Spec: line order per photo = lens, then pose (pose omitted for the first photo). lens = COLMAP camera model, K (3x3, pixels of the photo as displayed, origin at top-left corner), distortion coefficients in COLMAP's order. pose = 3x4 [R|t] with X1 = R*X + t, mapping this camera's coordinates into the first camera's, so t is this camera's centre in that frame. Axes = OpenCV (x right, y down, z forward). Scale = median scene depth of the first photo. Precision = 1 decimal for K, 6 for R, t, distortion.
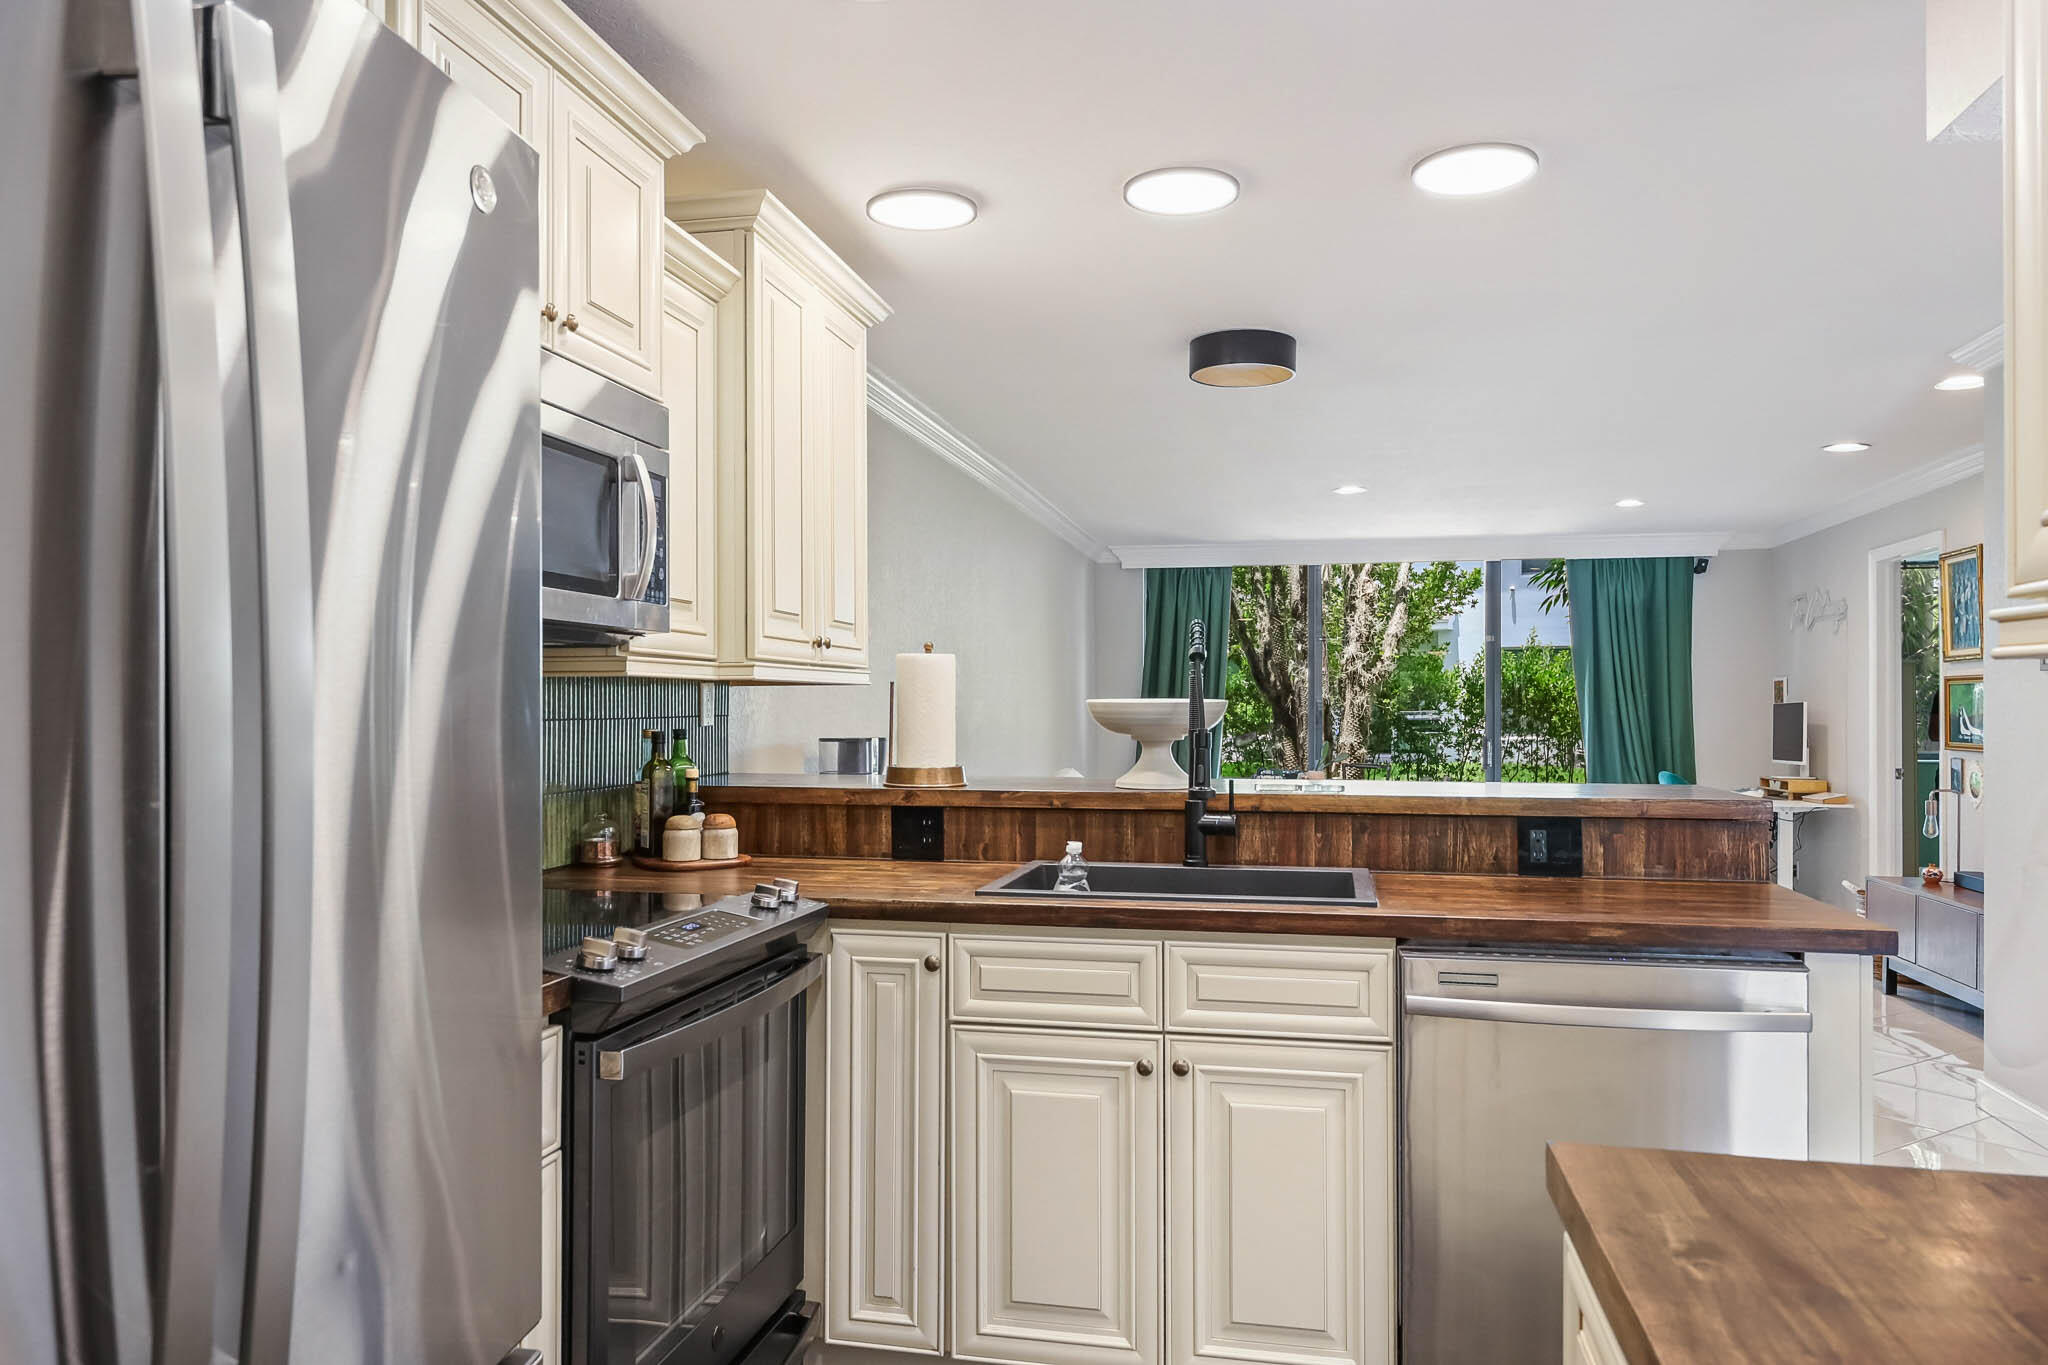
lens RADIAL K [[1392.9, 0, 1024.0], [0, 1392.9, 682.5], [0, 0, 1]] dist [0.003523, -0.000326]
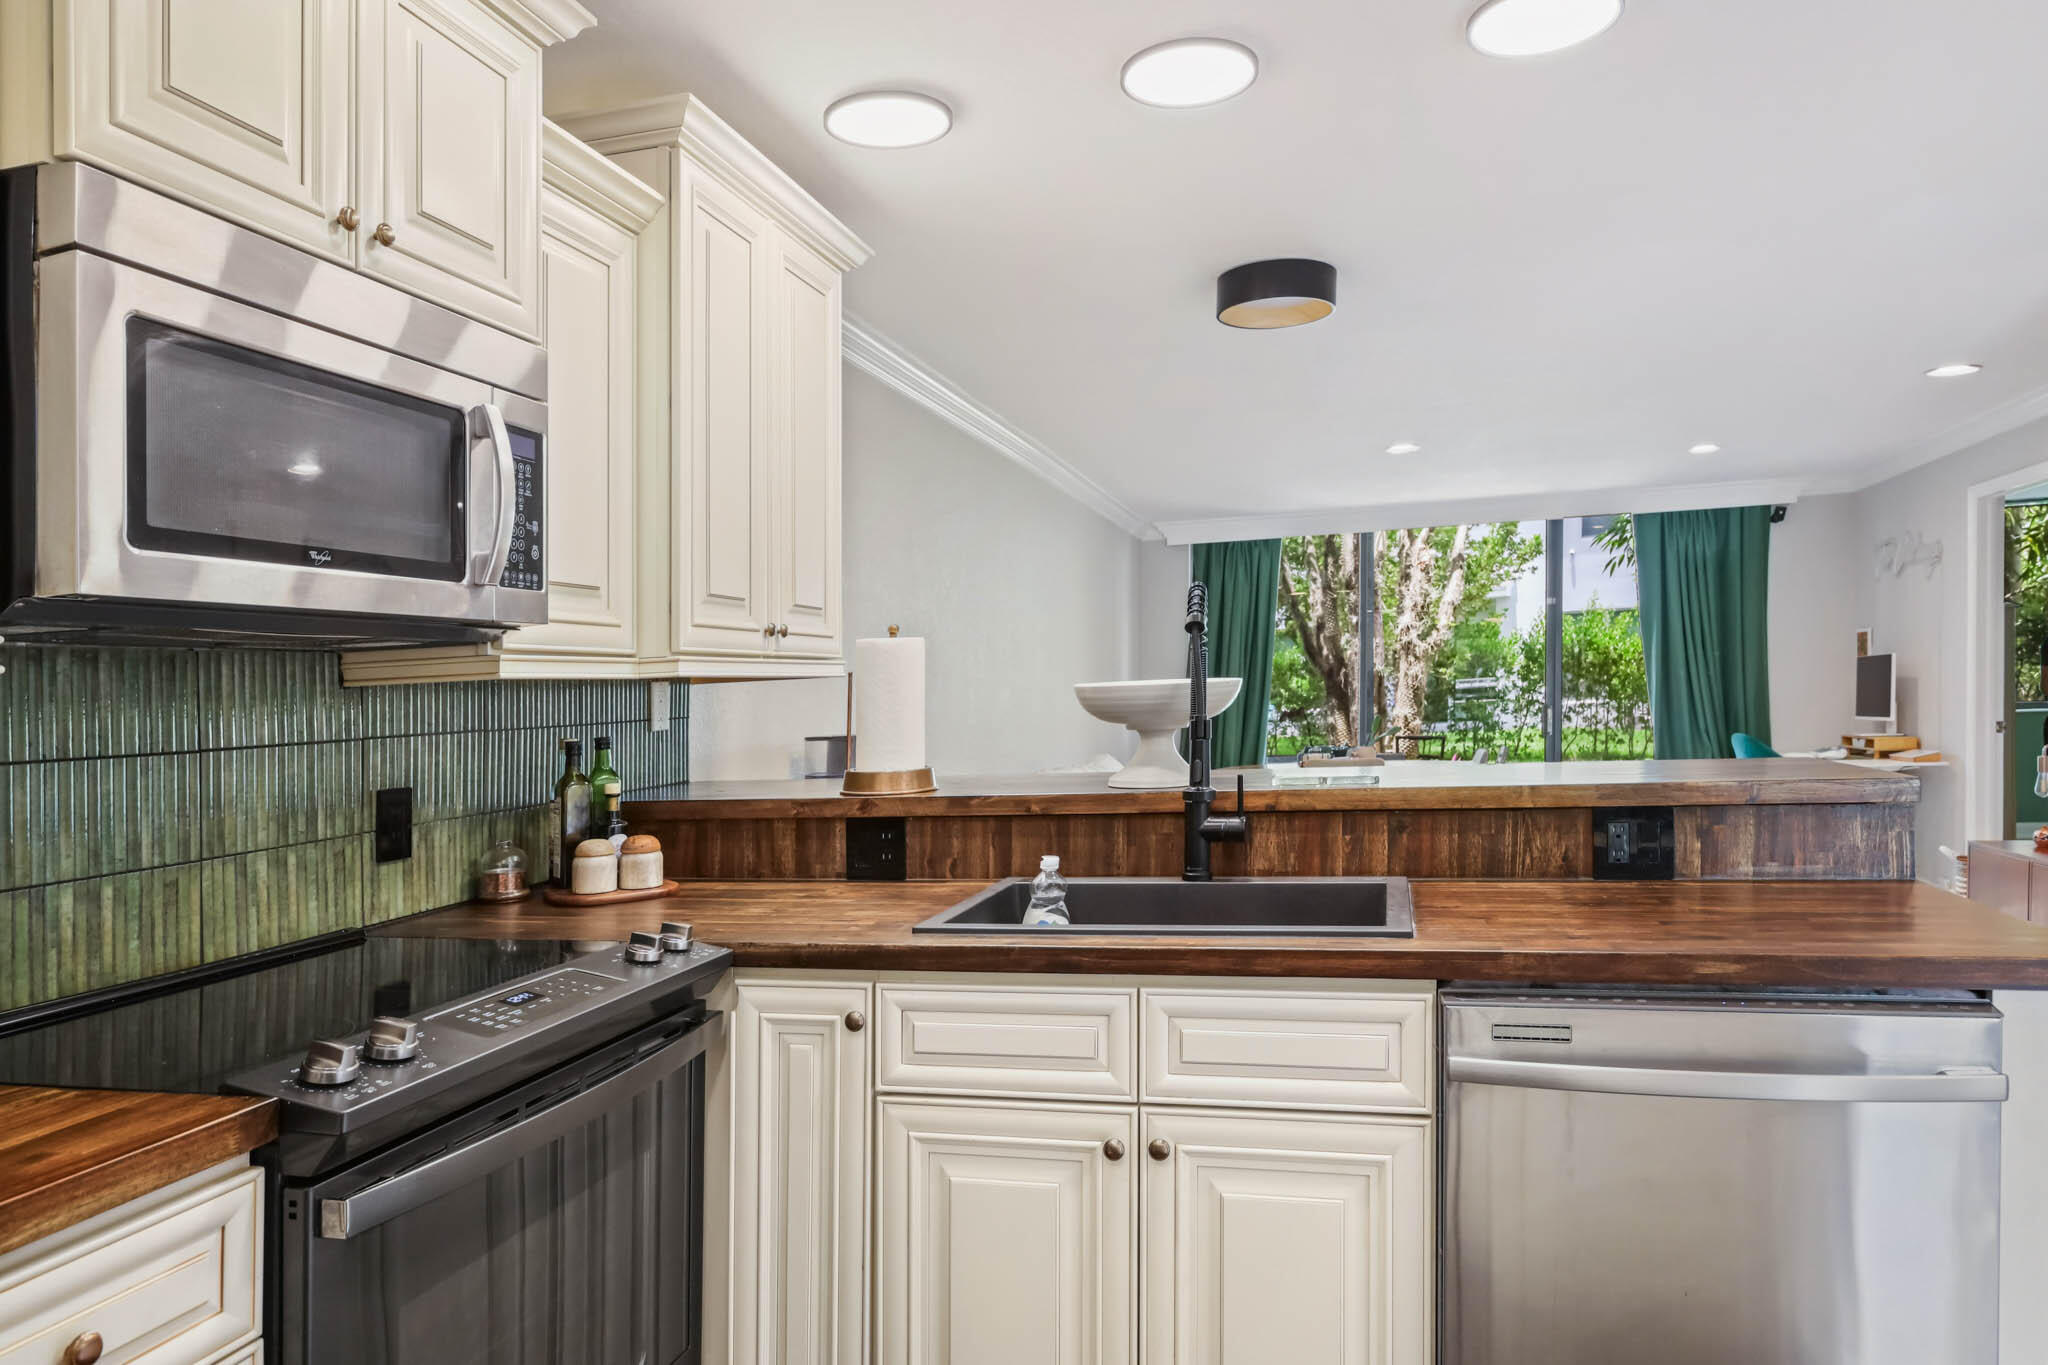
lens RADIAL K [[1338.4, 0, 1001.2], [0, 1338.4, 844.3], [0, 0, 1]] dist [0.002914, -0.001164]
pose [[0.997283, -0.032069, -0.066317, 0.055789], [0.040446, 0.990806, 0.129106, 0.001875], [0.061567, -0.131438, 0.989411, 0.186428]]
